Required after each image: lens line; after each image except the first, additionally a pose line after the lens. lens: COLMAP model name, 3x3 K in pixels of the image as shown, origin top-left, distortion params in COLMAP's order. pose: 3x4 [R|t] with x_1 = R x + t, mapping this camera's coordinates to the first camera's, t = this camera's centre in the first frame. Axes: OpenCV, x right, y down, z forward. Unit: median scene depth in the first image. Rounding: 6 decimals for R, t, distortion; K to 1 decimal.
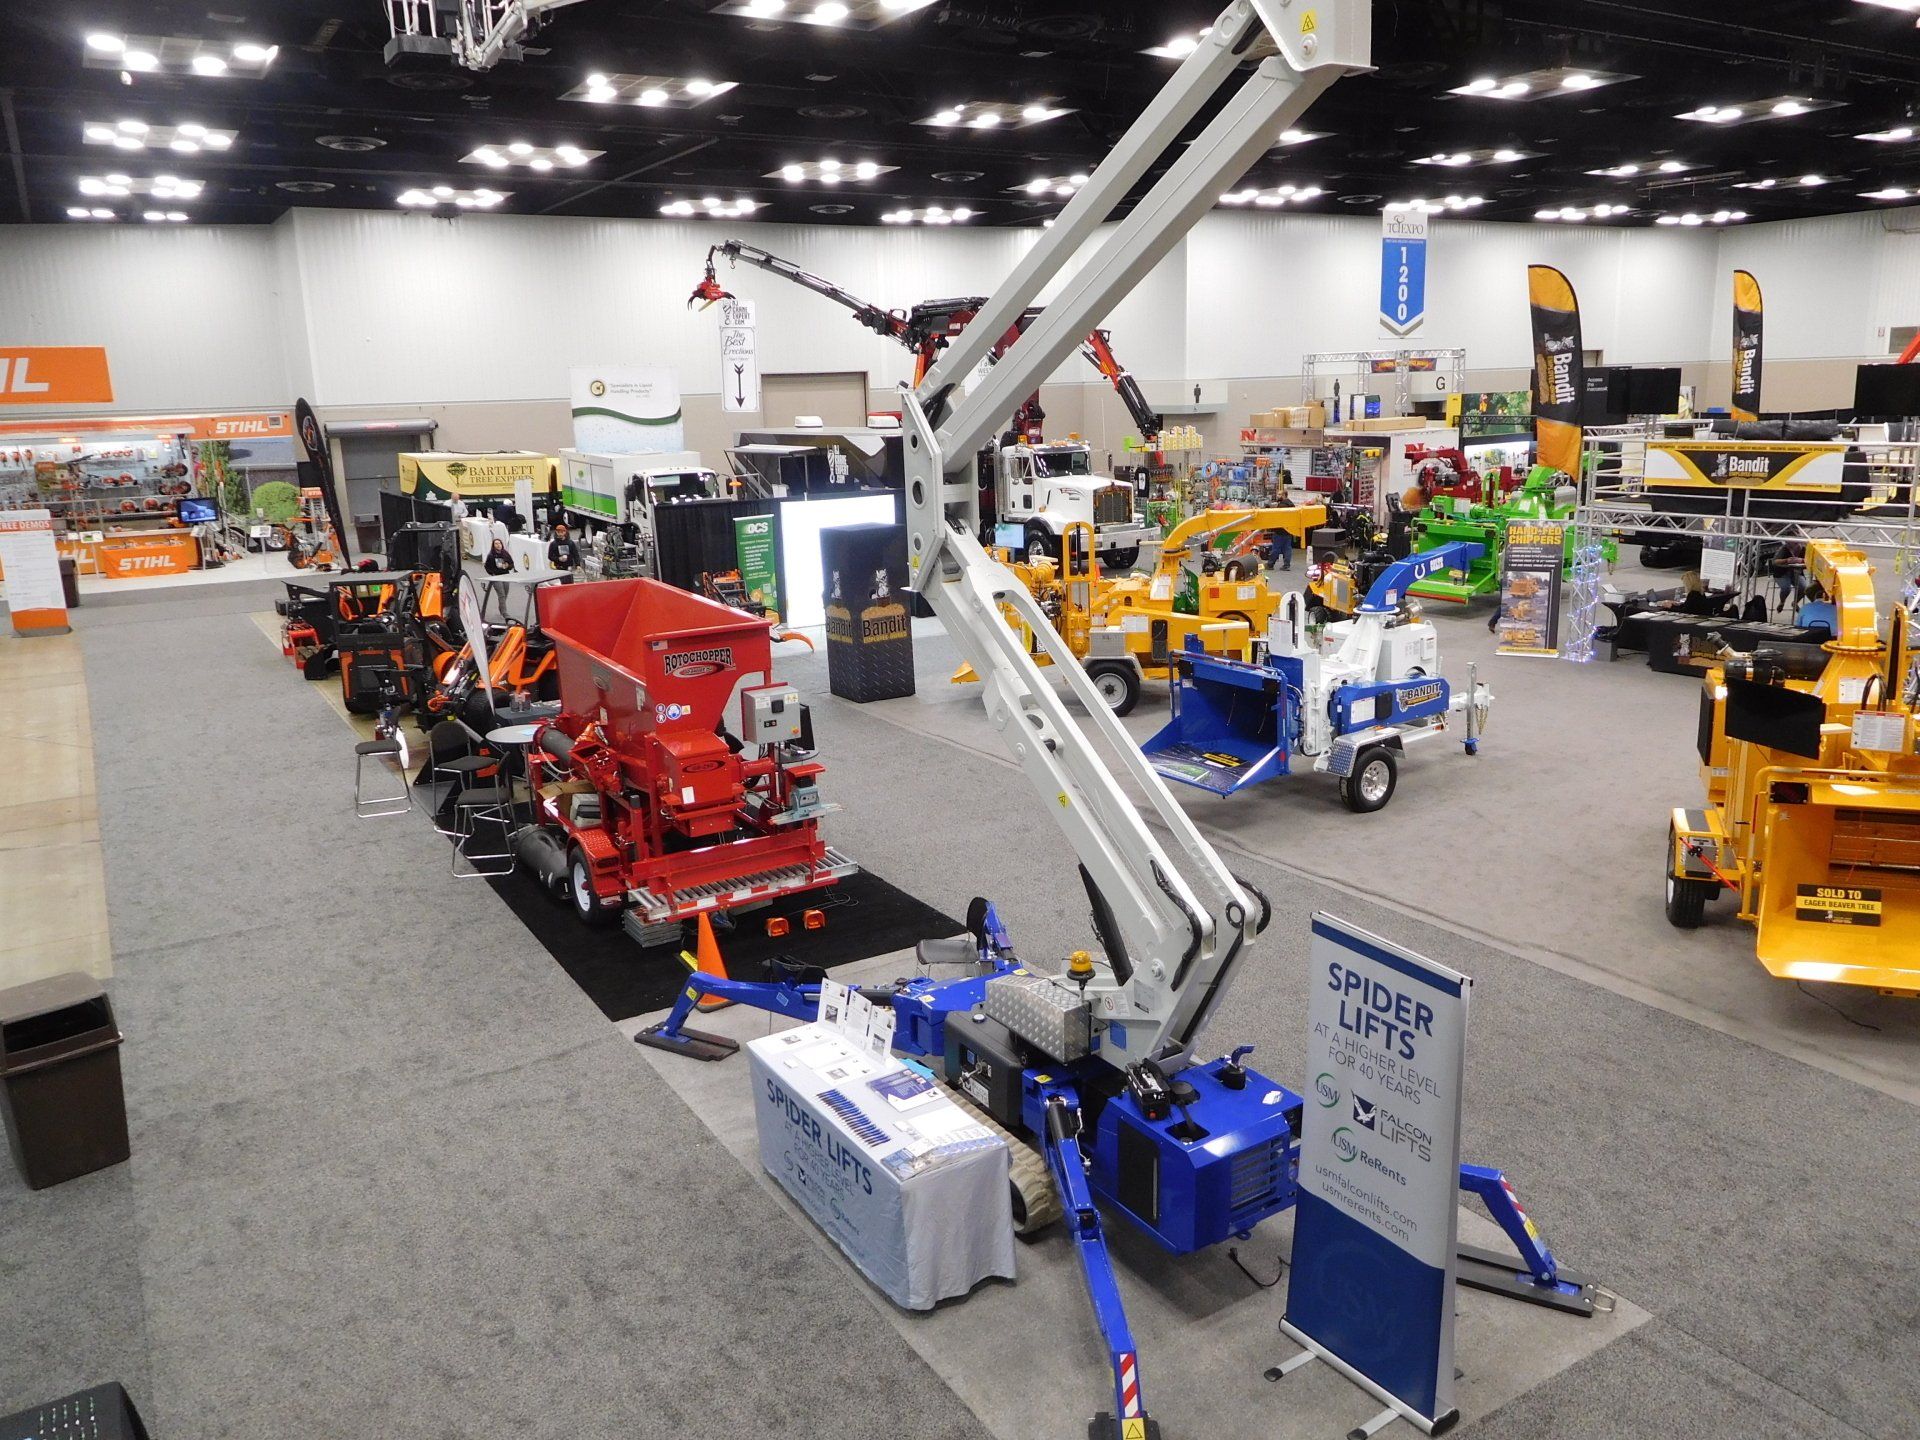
lens RADIAL K [[1390.7, 0, 947.2], [0, 1390.7, 702.6], [0, 0, 1]] dist [-0.014571, -0.003810]
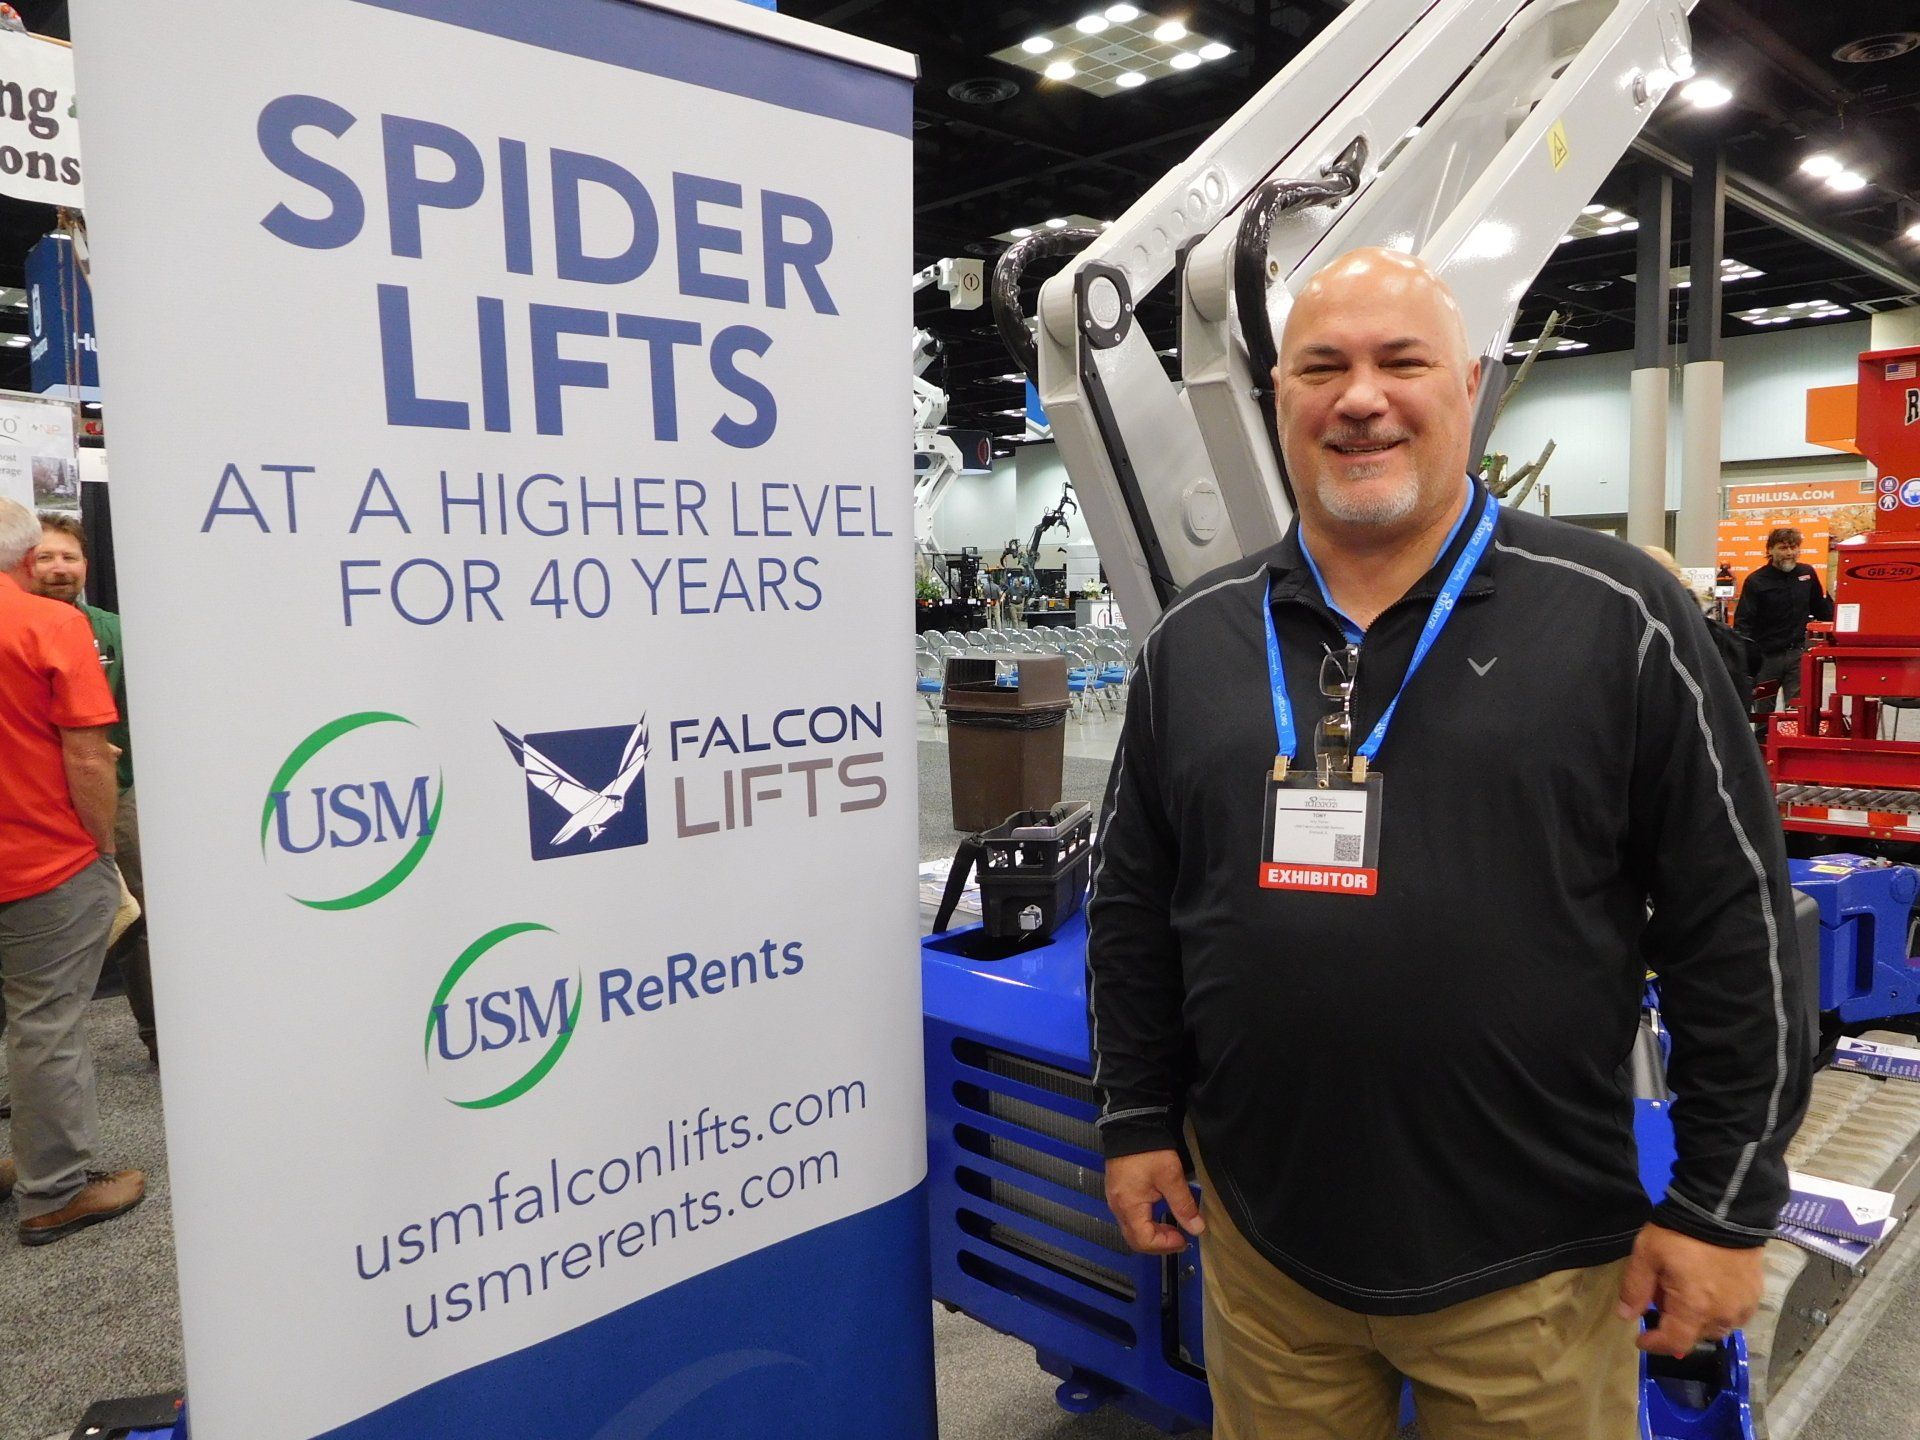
lens RADIAL K [[1410.0, 0, 975.6], [0, 1410.0, 731.5], [0, 0, 1]] dist [-0.015937, 0.022093]
pose [[-0.208853, -0.050112, 0.976662, 0.019225], [0.253635, 0.961738, 0.103585, 0.081801], [-0.944484, 0.269350, -0.188152, 0.287960]]
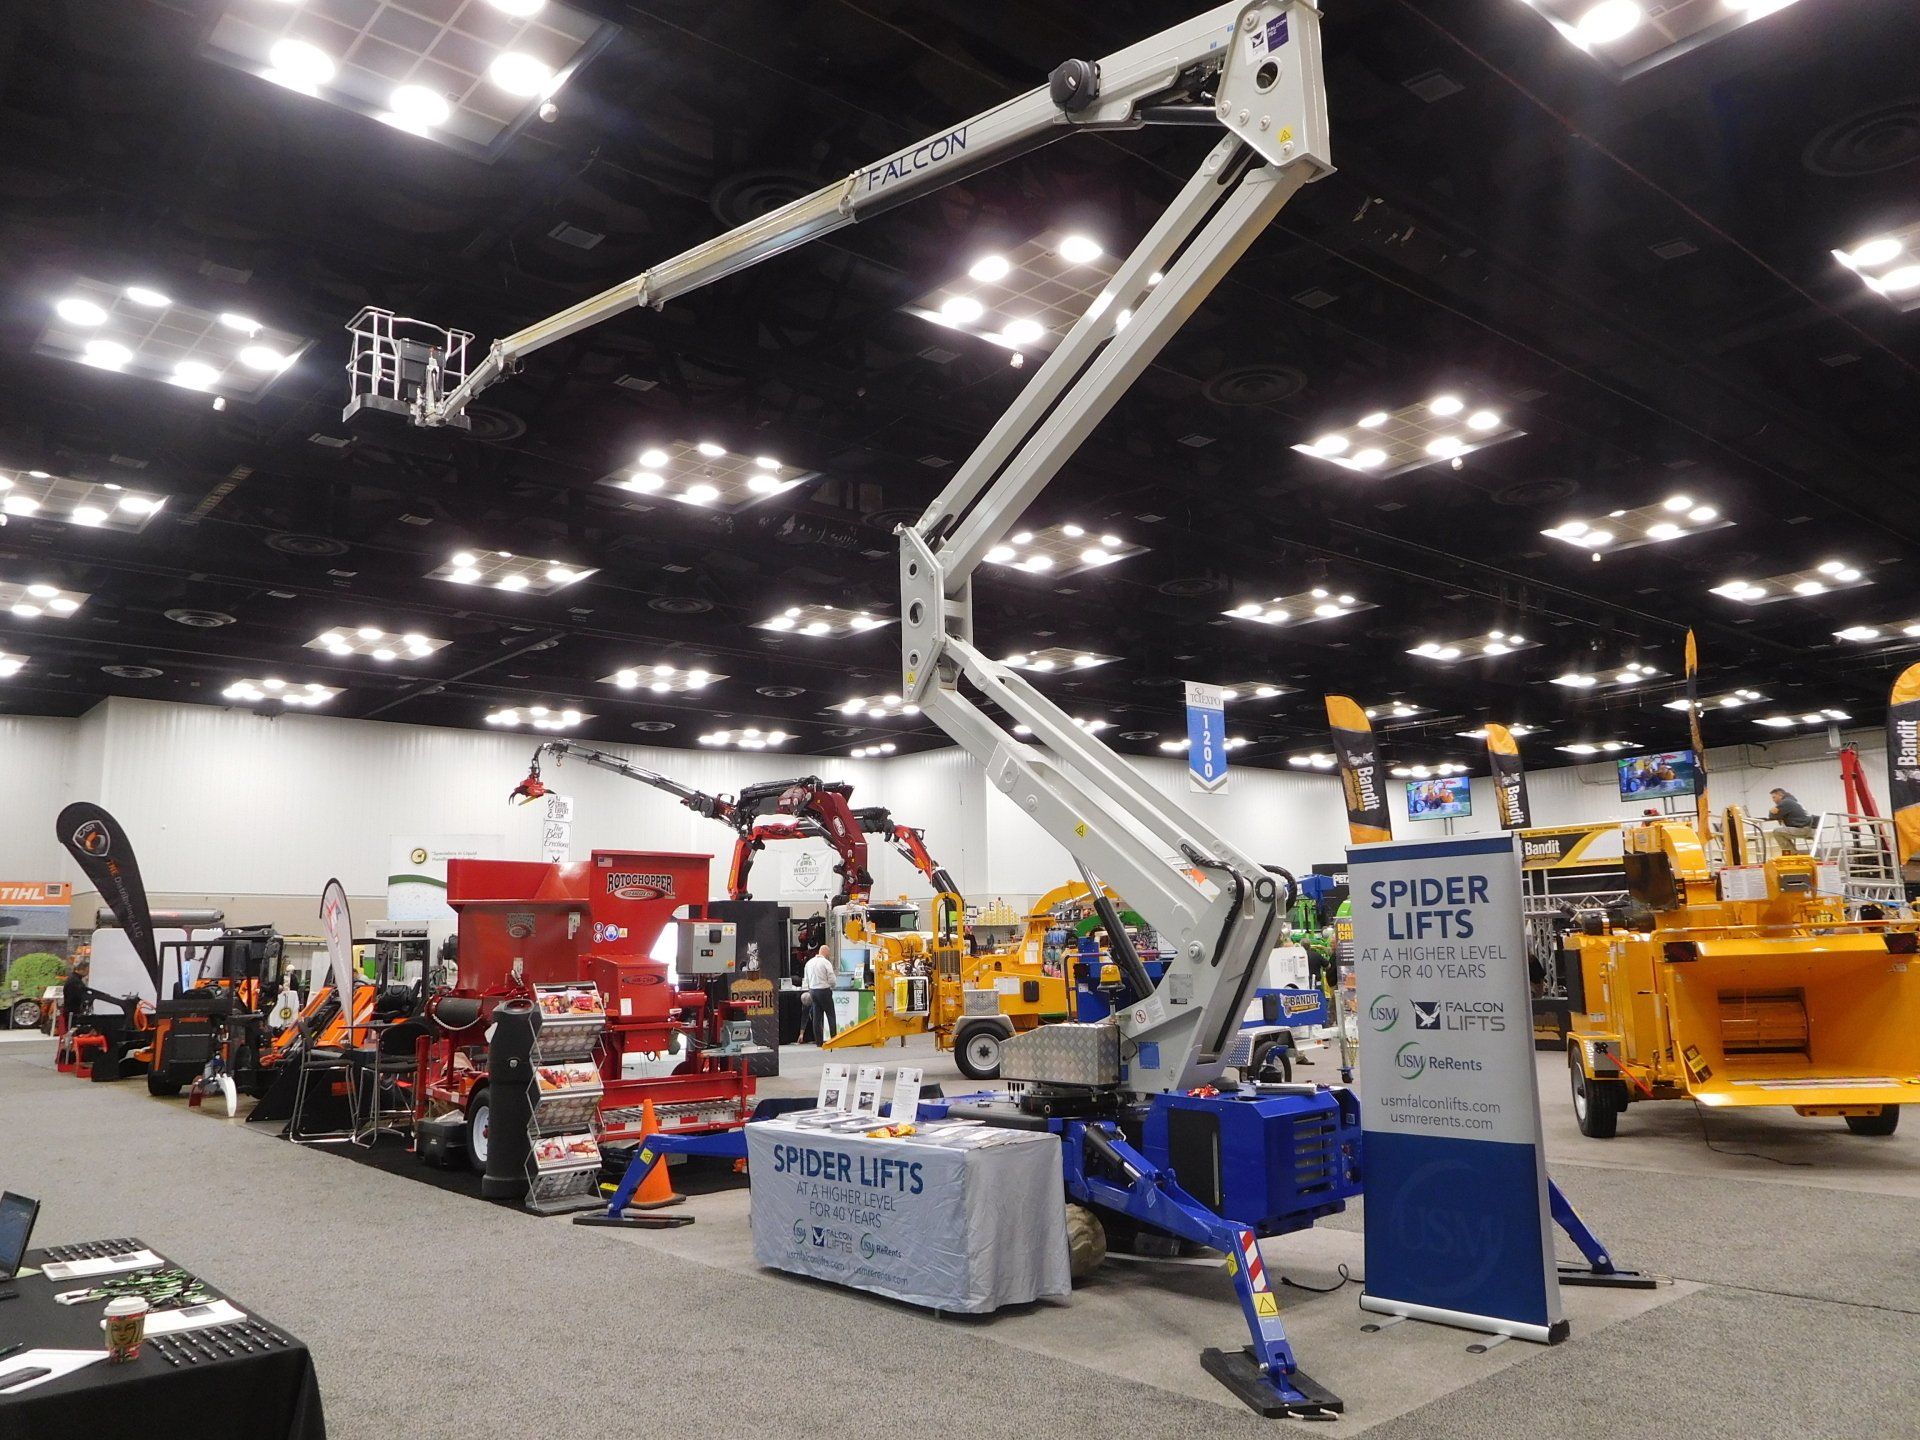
lens RADIAL K [[1390.7, 0, 940.2], [0, 1390.7, 719.9], [0, 0, 1]] dist [-0.014571, -0.003810]
pose [[0.988716, 0.039996, 0.144364, -0.063777], [0.018214, 0.924453, -0.380860, 0.140658], [-0.148691, 0.379192, 0.913293, 0.007293]]
